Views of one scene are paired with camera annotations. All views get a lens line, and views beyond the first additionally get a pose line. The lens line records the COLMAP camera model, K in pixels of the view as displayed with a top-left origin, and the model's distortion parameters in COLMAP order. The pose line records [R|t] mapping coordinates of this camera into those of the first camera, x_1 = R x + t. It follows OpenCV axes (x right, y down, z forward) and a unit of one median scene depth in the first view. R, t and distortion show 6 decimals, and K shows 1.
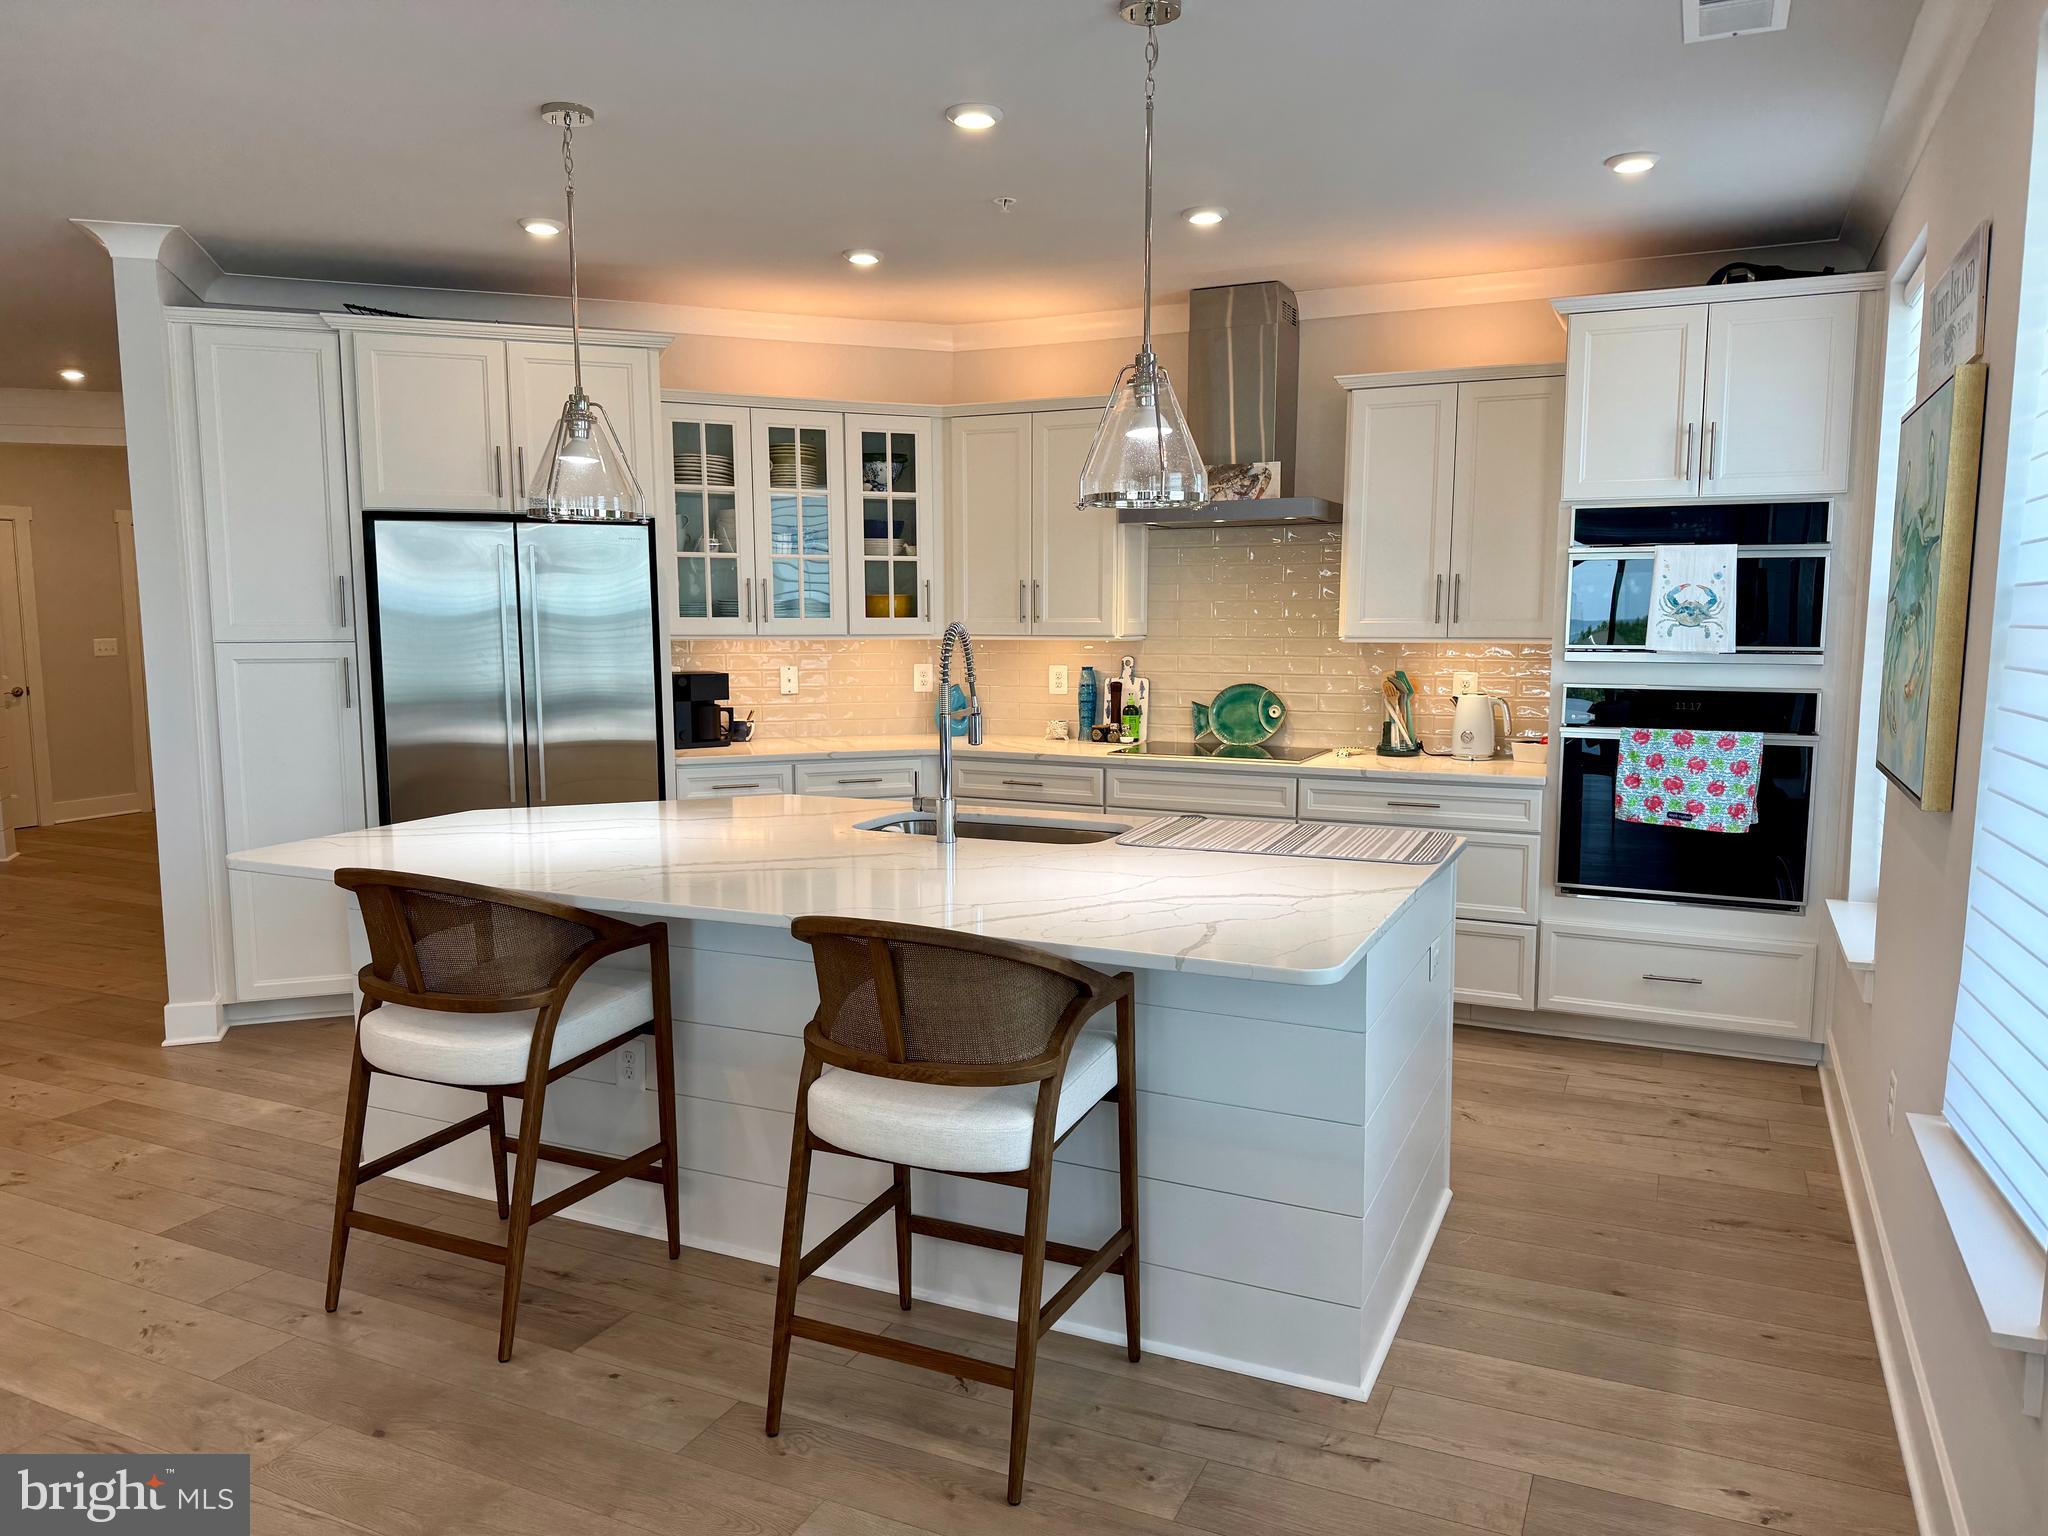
lens RADIAL K [[1427.9, 0, 1017.7], [0, 1427.9, 776.9], [0, 0, 1]] dist [0.033585, -0.052839]
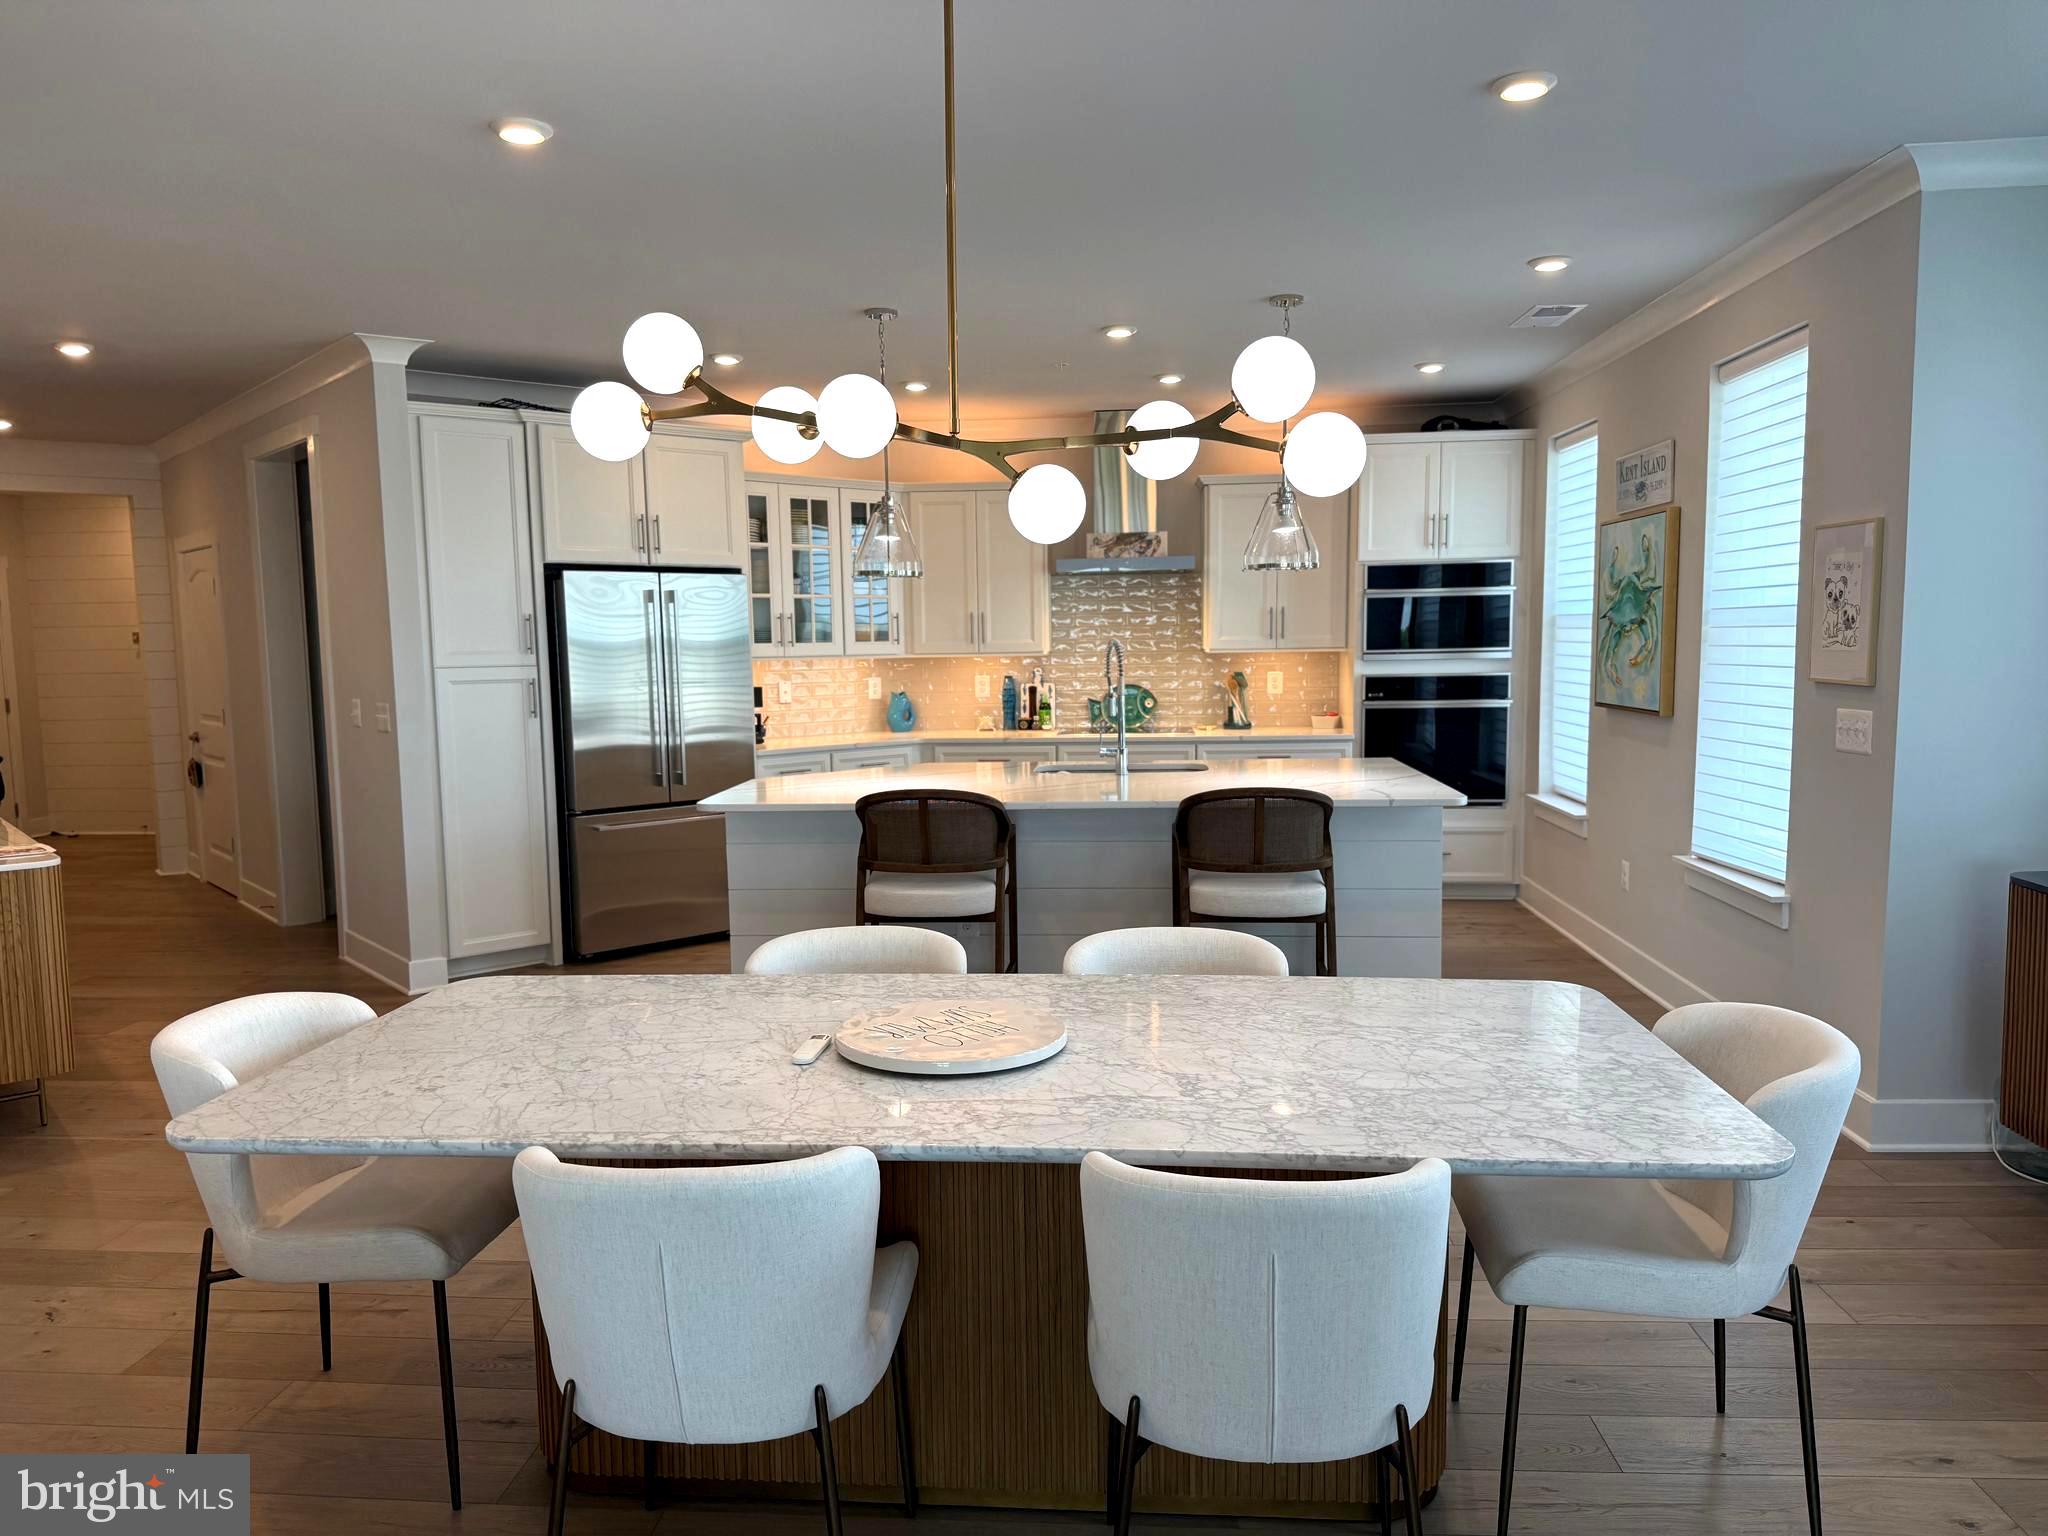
lens RADIAL K [[1427.9, 0, 1011.9], [0, 1427.9, 775.3], [0, 0, 1]] dist [0.033585, -0.052839]
pose [[0.935461, -0.048355, 0.350106, -0.530514], [0.056264, 0.998338, -0.012448, 0.043137], [-0.348922, 0.031343, 0.936628, -0.340297]]
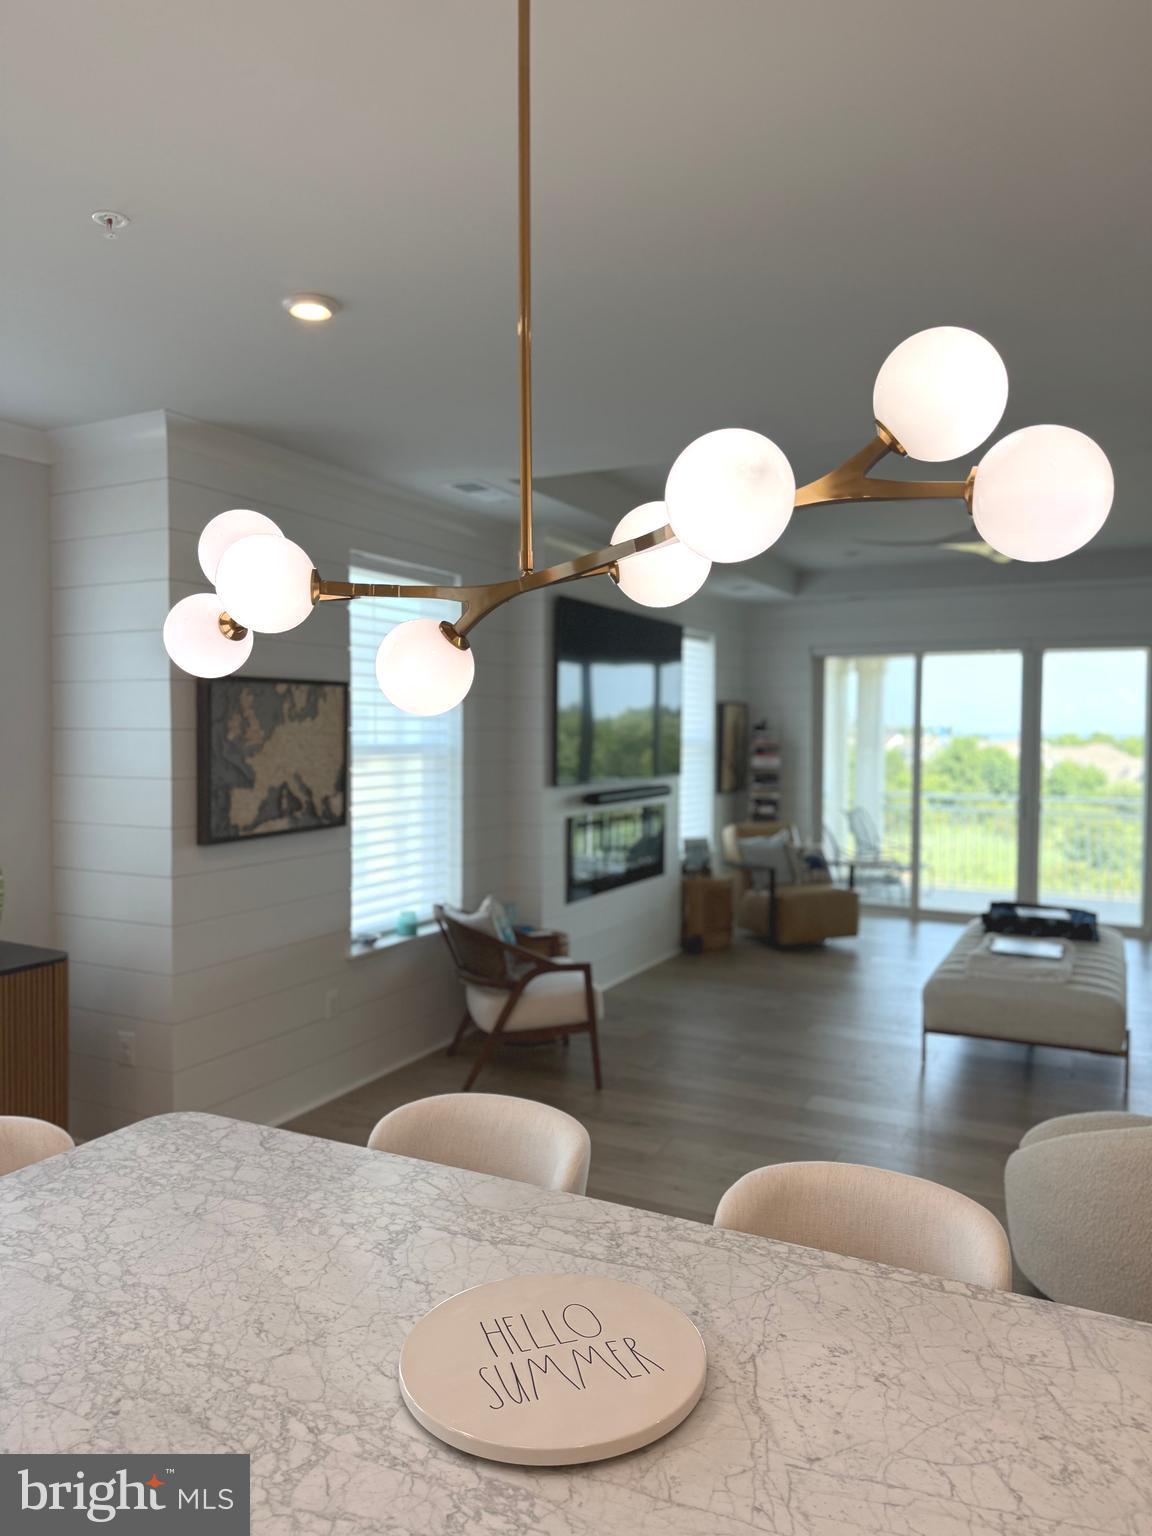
lens RADIAL K [[1070.9, 0, 581.4], [0, 1070.9, 757.0], [0, 0, 1]] dist [0.033585, -0.052839]
pose [[-0.999741, -0.008740, 0.021010, -0.390383], [-0.005571, 0.989213, 0.146377, -0.075100], [-0.022062, 0.146222, -0.989006, 0.406540]]
